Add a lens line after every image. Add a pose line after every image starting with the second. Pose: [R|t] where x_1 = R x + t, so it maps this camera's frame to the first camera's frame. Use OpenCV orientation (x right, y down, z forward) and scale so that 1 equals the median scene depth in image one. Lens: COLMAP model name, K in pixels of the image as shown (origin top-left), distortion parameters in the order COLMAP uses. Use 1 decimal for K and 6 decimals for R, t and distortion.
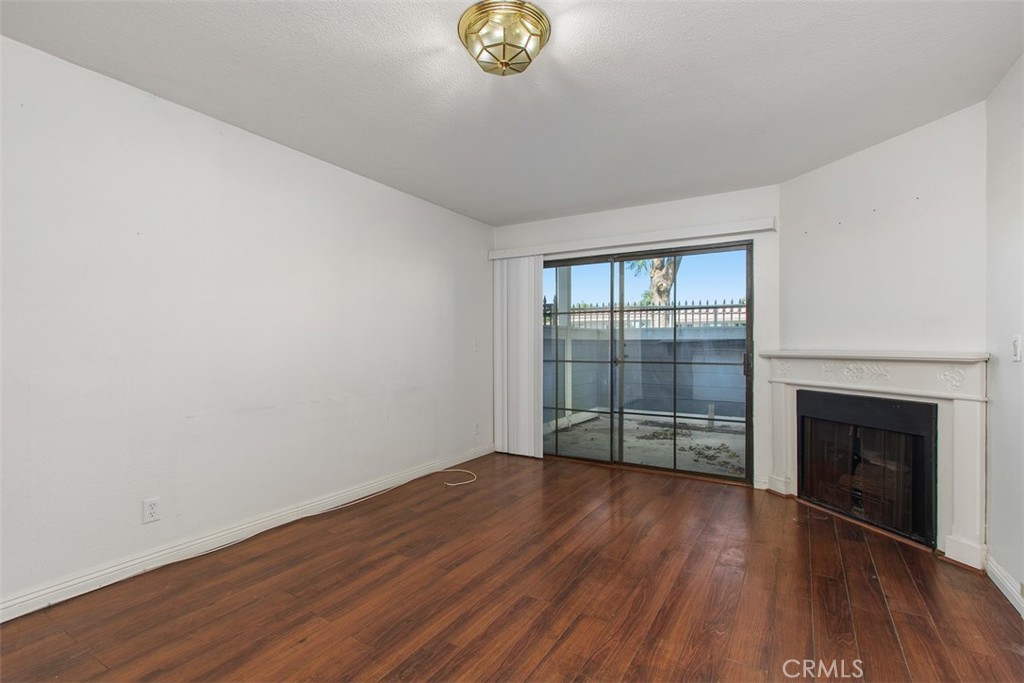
lens RADIAL K [[474.9, 0, 512.0], [0, 474.9, 341.5], [0, 0, 1]] dist [0.009636, -0.000067]
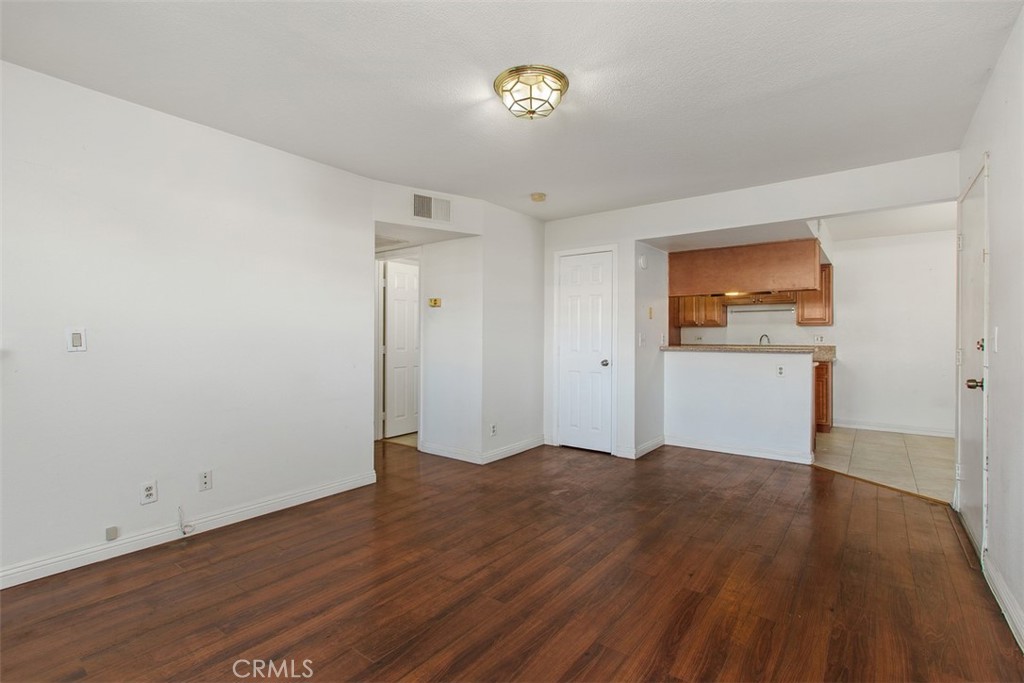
lens RADIAL K [[474.8, 0, 514.3], [0, 474.8, 333.8], [0, 0, 1]] dist [0.002104, 0.000071]
pose [[-0.994834, -0.002526, 0.101481, -0.071783], [-0.003768, 0.999920, -0.012057, 0.007802], [-0.101442, -0.012377, -0.994764, 1.604623]]
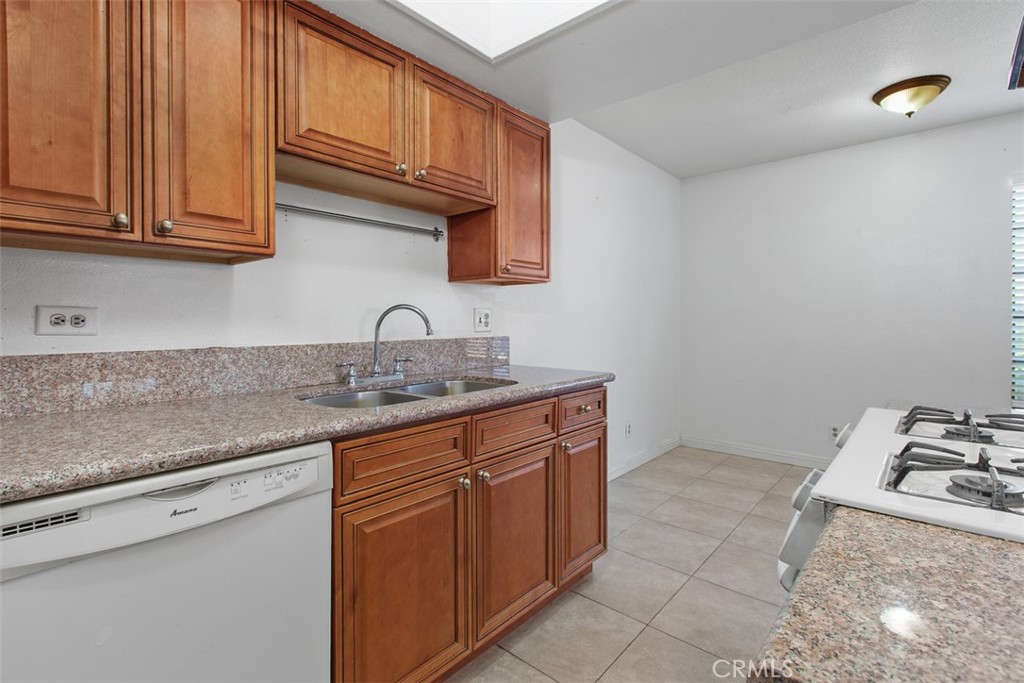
lens RADIAL K [[477.9, 0, 511.3], [0, 477.9, 322.3], [0, 0, 1]] dist [0.000148, -0.000309]
pose [[-0.157760, 0.004465, -0.987467, -0.458576], [0.006733, 0.999971, 0.003446, 0.000578], [0.987455, -0.006105, -0.157785, -0.722377]]
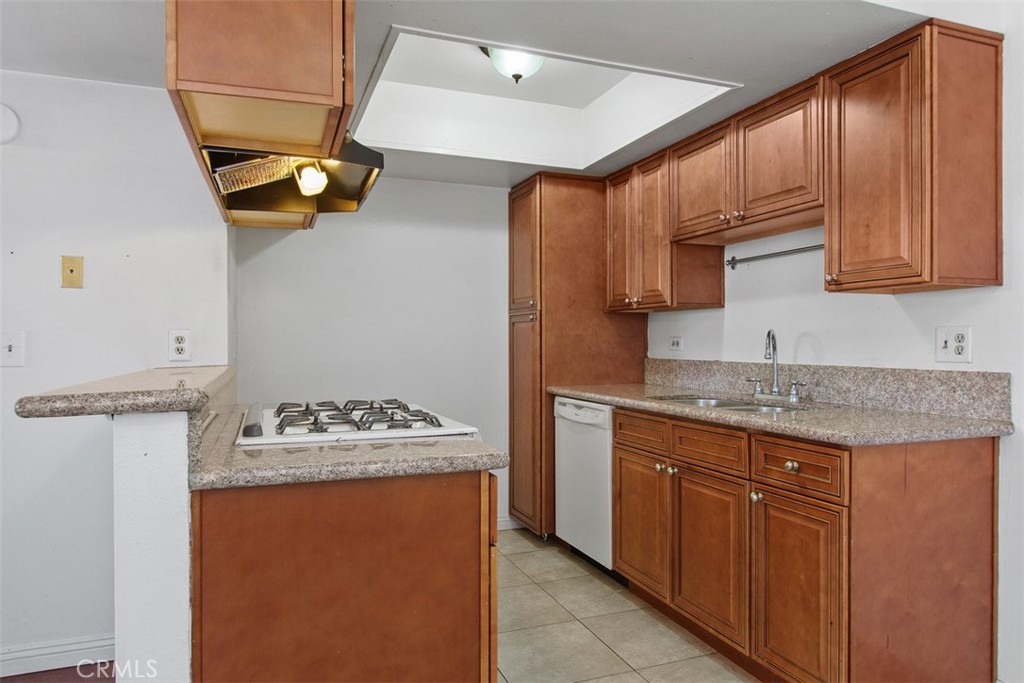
lens RADIAL K [[650.4, 0, 512.9], [0, 650.4, 344.9], [0, 0, 1]] dist [0.001130, -0.000303]
pose [[-0.792082, -0.001198, 0.610414, -1.415608], [-0.001919, 0.999998, -0.000528, 0.001502], [-0.610412, -0.001590, -0.792082, 0.056273]]
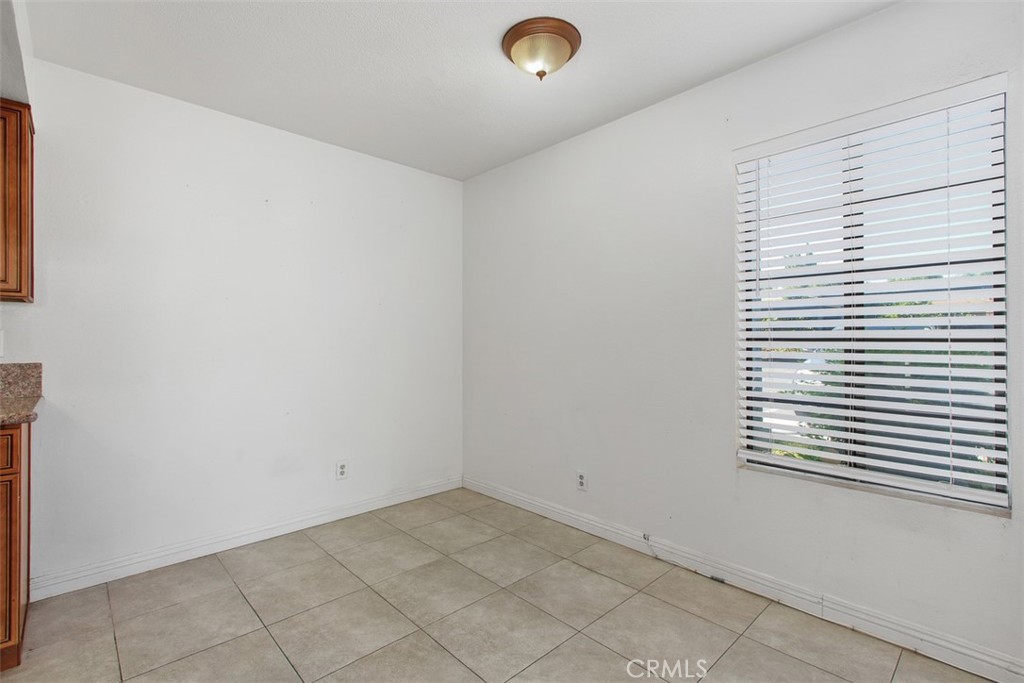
lens RADIAL K [[472.1, 0, 522.8], [0, 472.1, 336.8], [0, 0, 1]] dist [0.000818, 0.000113]
pose [[-0.250647, -0.009107, -0.968036, -0.841395], [0.006230, 0.999920, -0.011021, 0.002401], [0.968058, -0.008794, -0.250570, 0.099625]]
